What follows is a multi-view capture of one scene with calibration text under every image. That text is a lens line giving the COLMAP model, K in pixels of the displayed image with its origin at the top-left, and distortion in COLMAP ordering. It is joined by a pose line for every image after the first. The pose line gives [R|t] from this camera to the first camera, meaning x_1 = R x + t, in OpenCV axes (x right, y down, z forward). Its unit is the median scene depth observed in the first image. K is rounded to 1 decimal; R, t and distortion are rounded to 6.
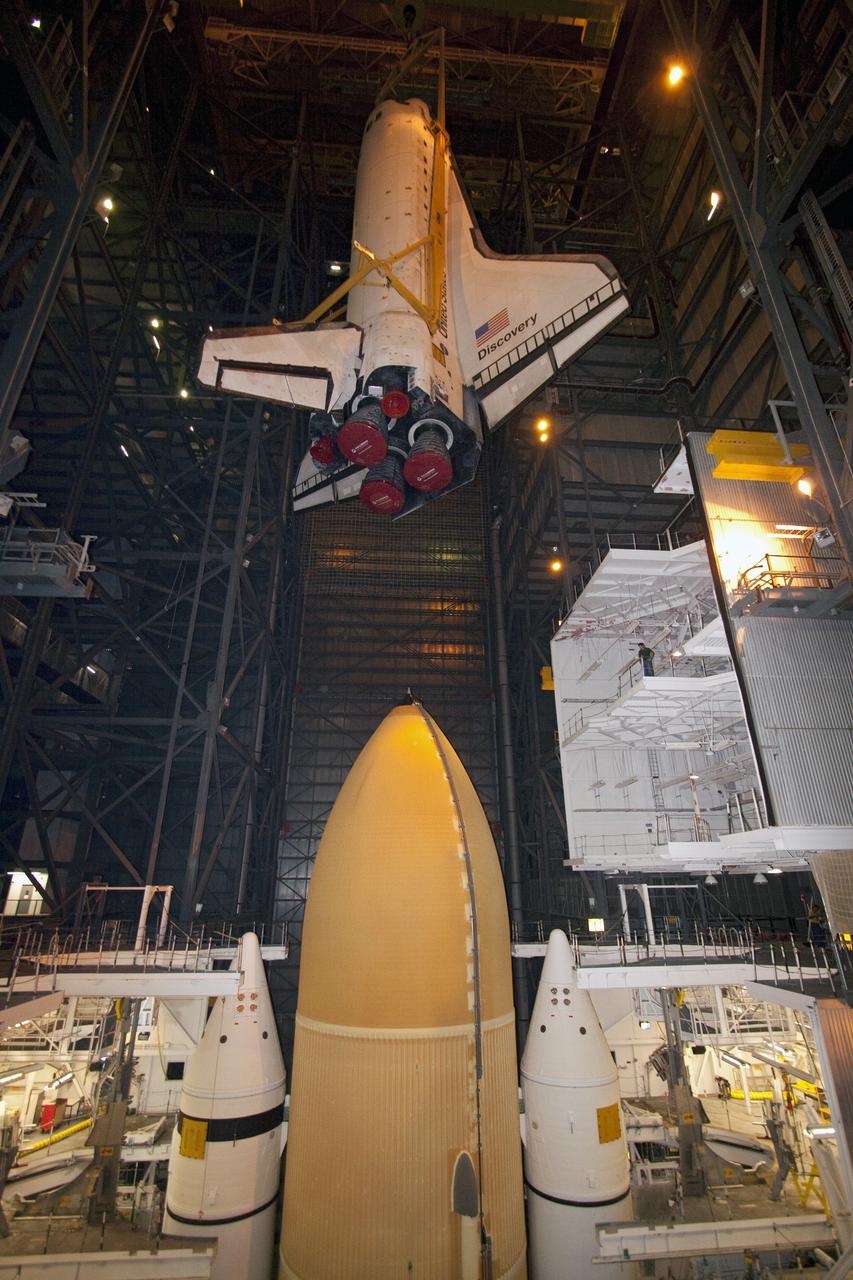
lens RADIAL K [[587.8, 0, 431.5], [0, 587.8, 640.0], [0, 0, 1]] dist [-0.013104, 0.002077]
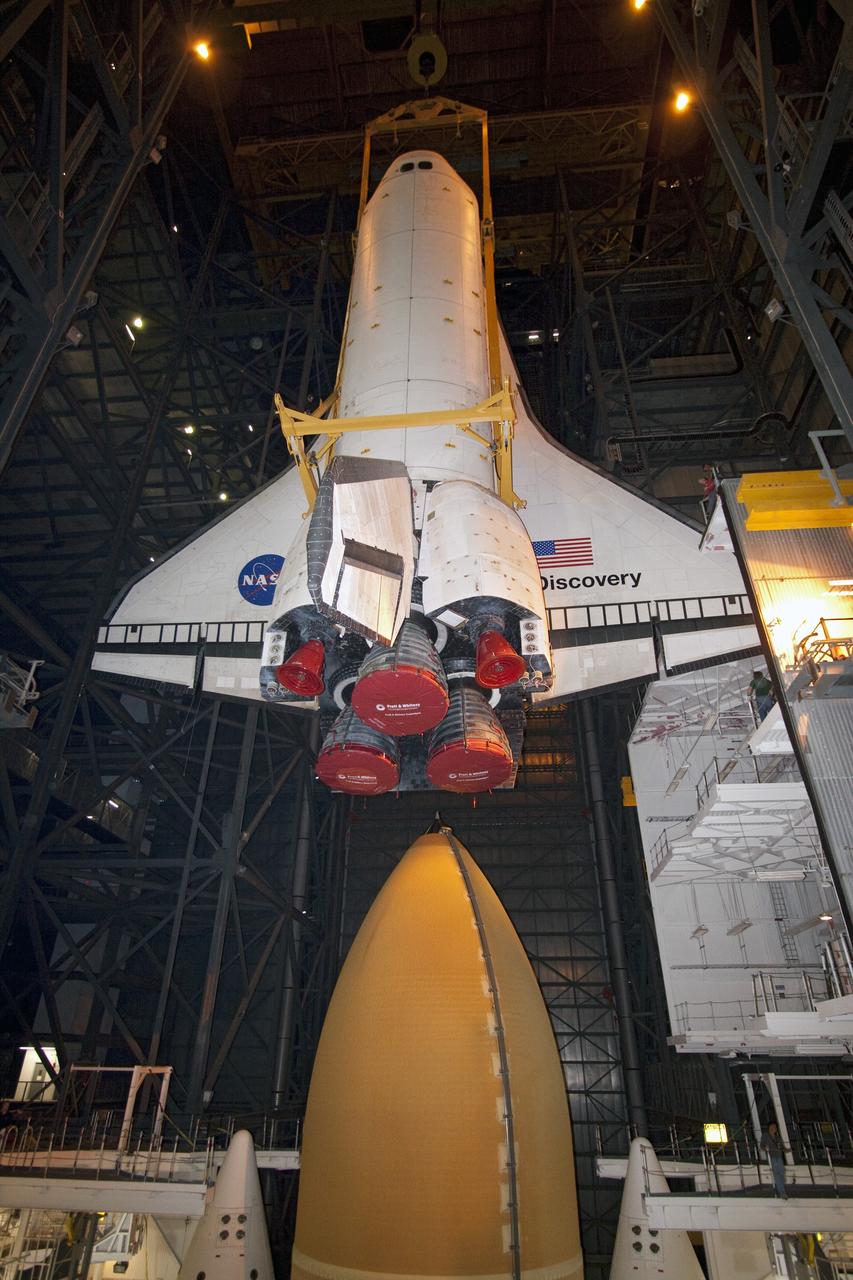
lens RADIAL K [[699.0, 0, 426.8], [0, 699.0, 643.1], [0, 0, 1]] dist [-0.008417, 0.000907]
pose [[0.984863, -0.078589, -0.154494, 0.101620], [0.053977, 0.986043, -0.157499, 0.001790], [0.164716, 0.146776, 0.975359, 0.005947]]
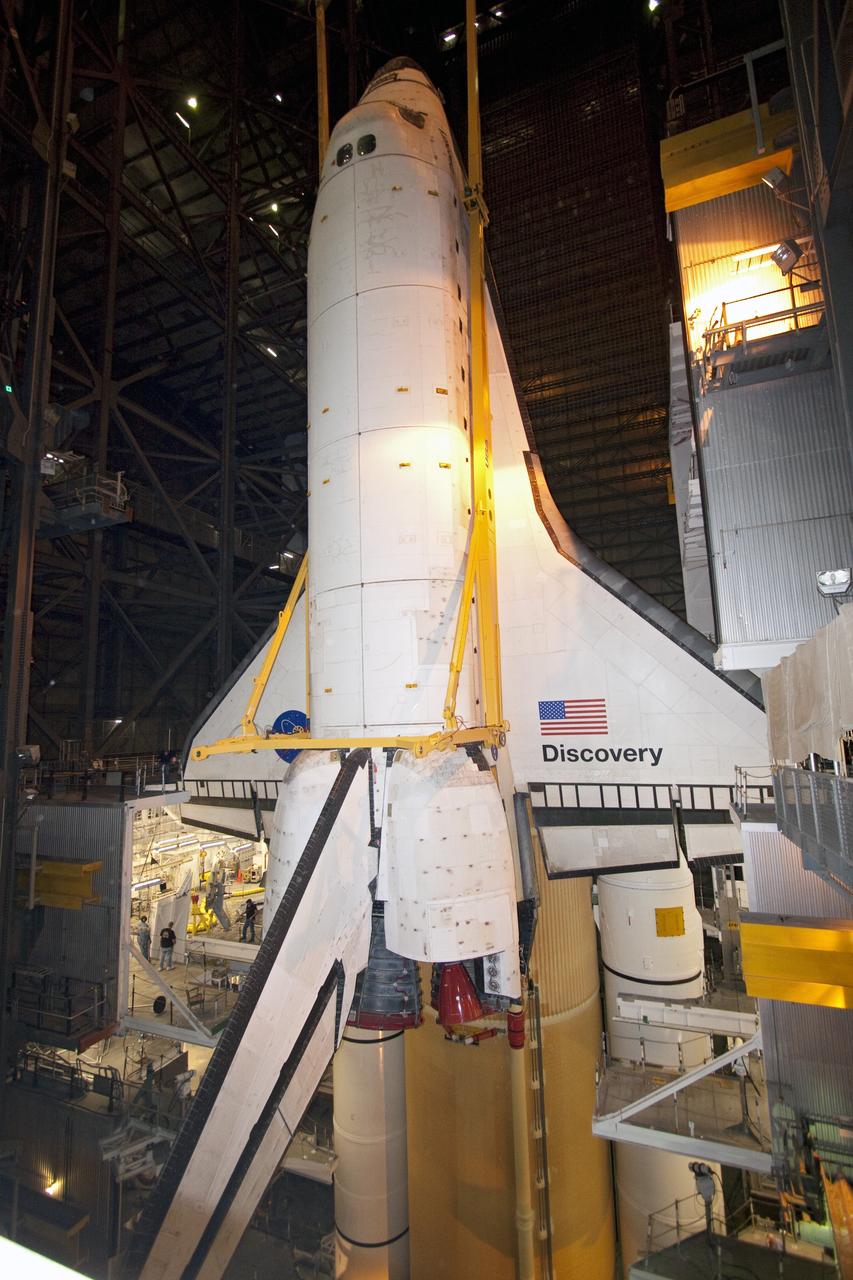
lens RADIAL K [[587.8, 0, 428.8], [0, 587.8, 637.6], [0, 0, 1]] dist [-0.013104, 0.002077]
pose [[0.890947, -0.088050, -0.445489, 0.276005], [0.201743, 0.955642, 0.214590, 0.015386], [0.406833, -0.281063, 0.869190, 0.030787]]
